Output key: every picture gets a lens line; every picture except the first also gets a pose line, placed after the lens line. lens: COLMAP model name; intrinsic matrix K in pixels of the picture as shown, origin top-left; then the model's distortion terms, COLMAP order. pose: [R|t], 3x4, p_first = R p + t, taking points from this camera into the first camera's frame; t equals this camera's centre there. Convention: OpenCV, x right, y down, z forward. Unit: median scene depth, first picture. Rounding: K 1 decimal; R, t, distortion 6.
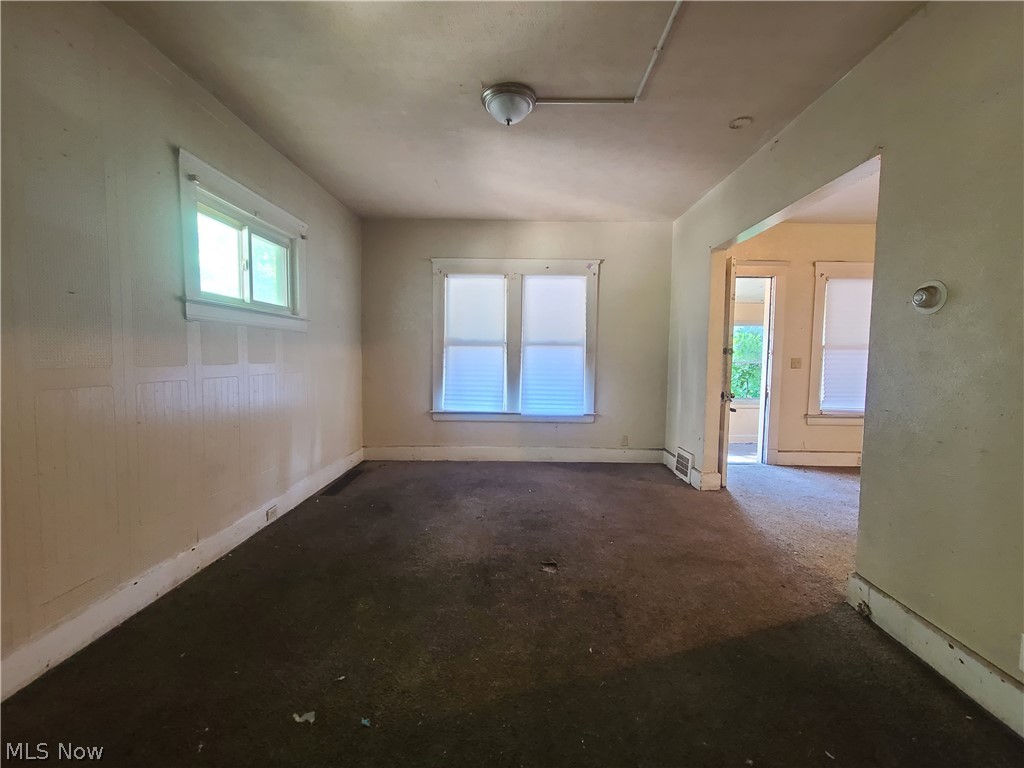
lens RADIAL K [[420.3, 0, 517.4], [0, 420.3, 380.5], [0, 0, 1]] dist [0.000096, -0.001695]
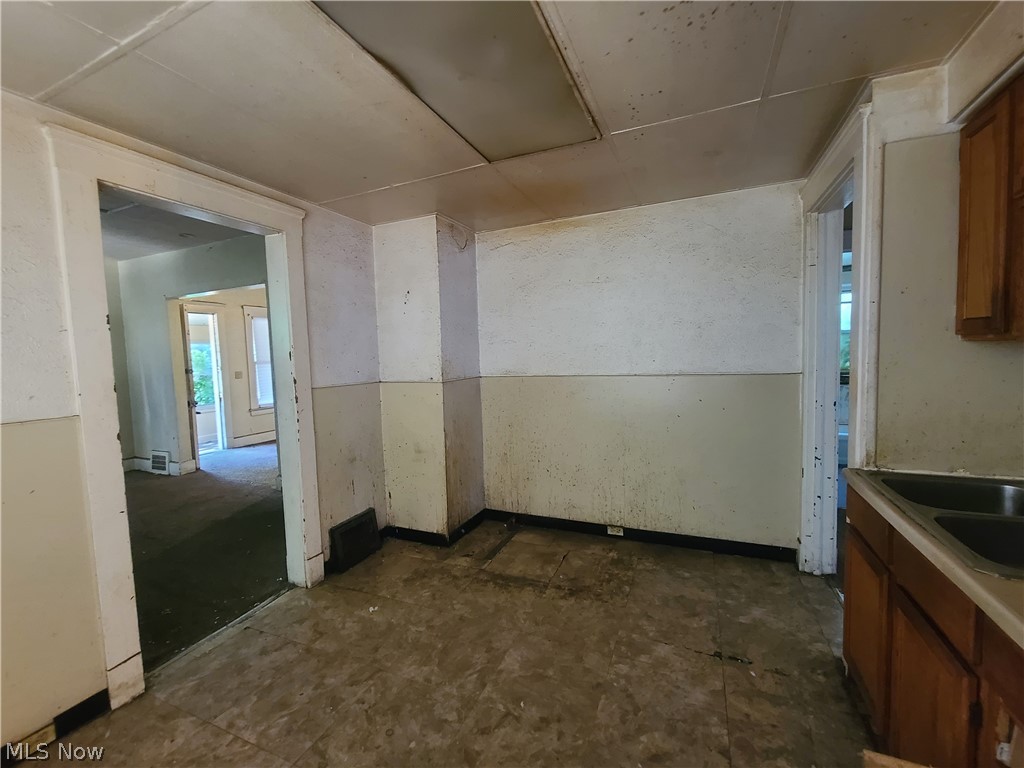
lens RADIAL K [[420.3, 0, 518.2], [0, 420.3, 383.8], [0, 0, 1]] dist [0.000096, -0.001695]
pose [[0.387660, -0.089787, 0.917419, -0.346922], [0.088939, 0.994245, 0.059724, -0.015228], [-0.917502, 0.058442, 0.393415, -0.531573]]
